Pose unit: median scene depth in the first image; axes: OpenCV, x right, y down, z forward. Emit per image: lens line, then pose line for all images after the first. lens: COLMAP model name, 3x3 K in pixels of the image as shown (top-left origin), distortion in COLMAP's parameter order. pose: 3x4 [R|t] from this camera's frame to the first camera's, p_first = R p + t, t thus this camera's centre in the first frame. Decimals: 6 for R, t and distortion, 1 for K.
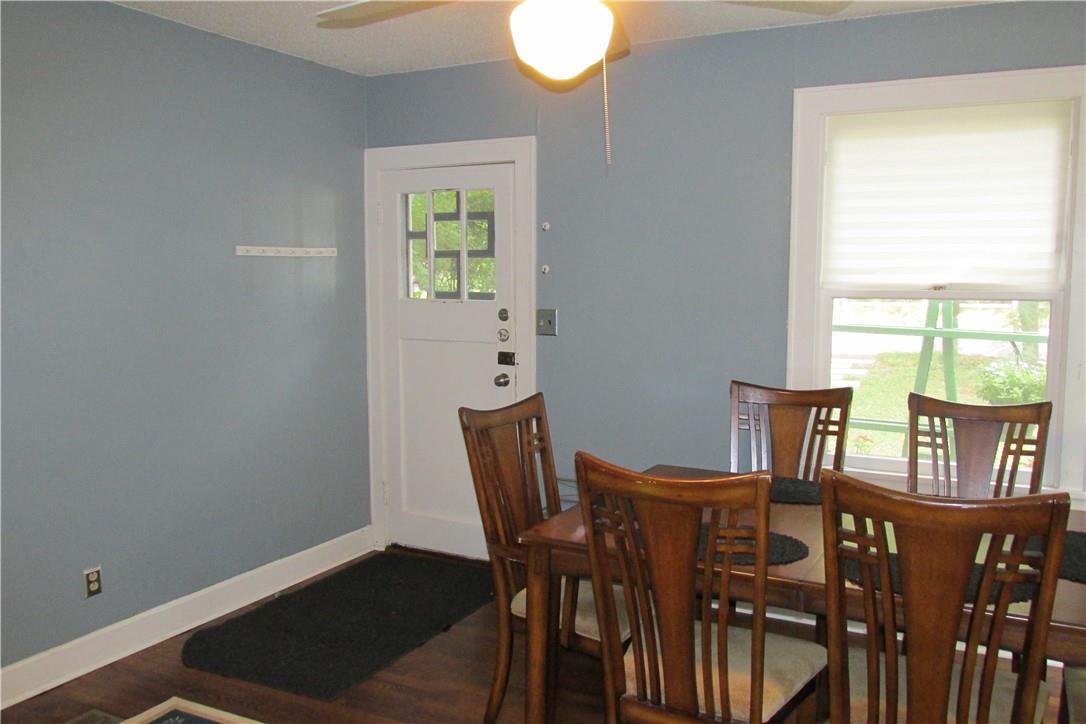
lens RADIAL K [[931.9, 0, 543.4], [0, 931.9, 378.5], [0, 0, 1]] dist [-0.005260, -0.001713]
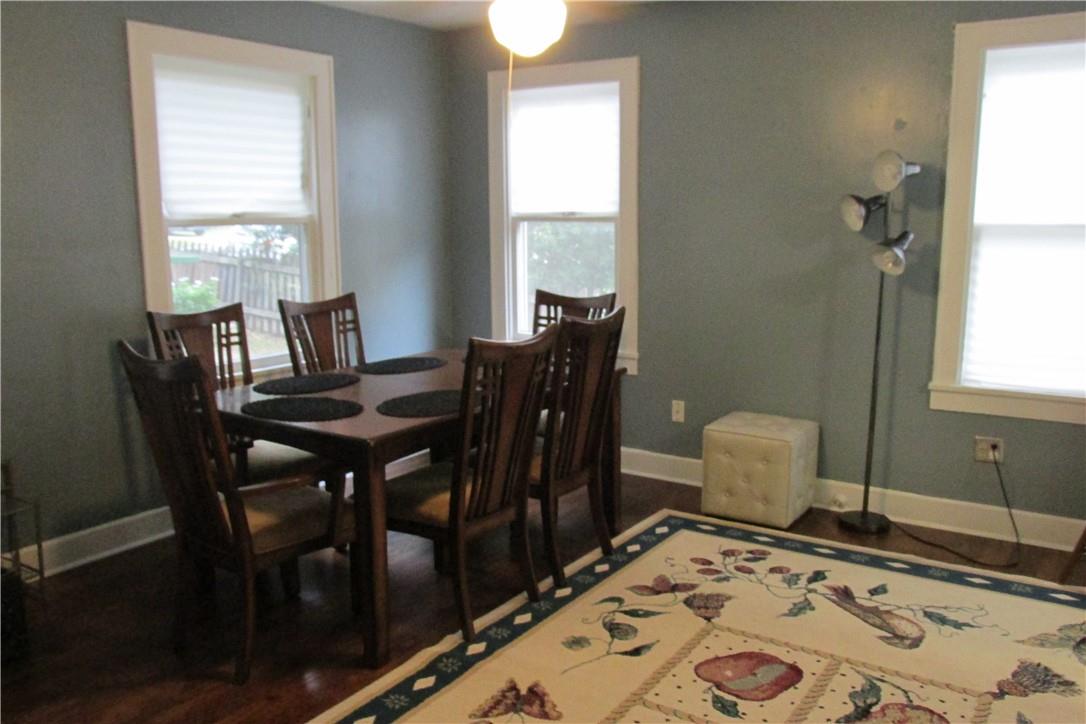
lens RADIAL K [[931.9, 0, 543.4], [0, 931.9, 378.5], [0, 0, 1]] dist [-0.005260, -0.001713]
pose [[0.110184, -0.189243, 0.975729, -0.807810], [0.102202, 0.978660, 0.178270, -0.068183], [-0.988643, 0.080079, 0.127174, 0.491204]]
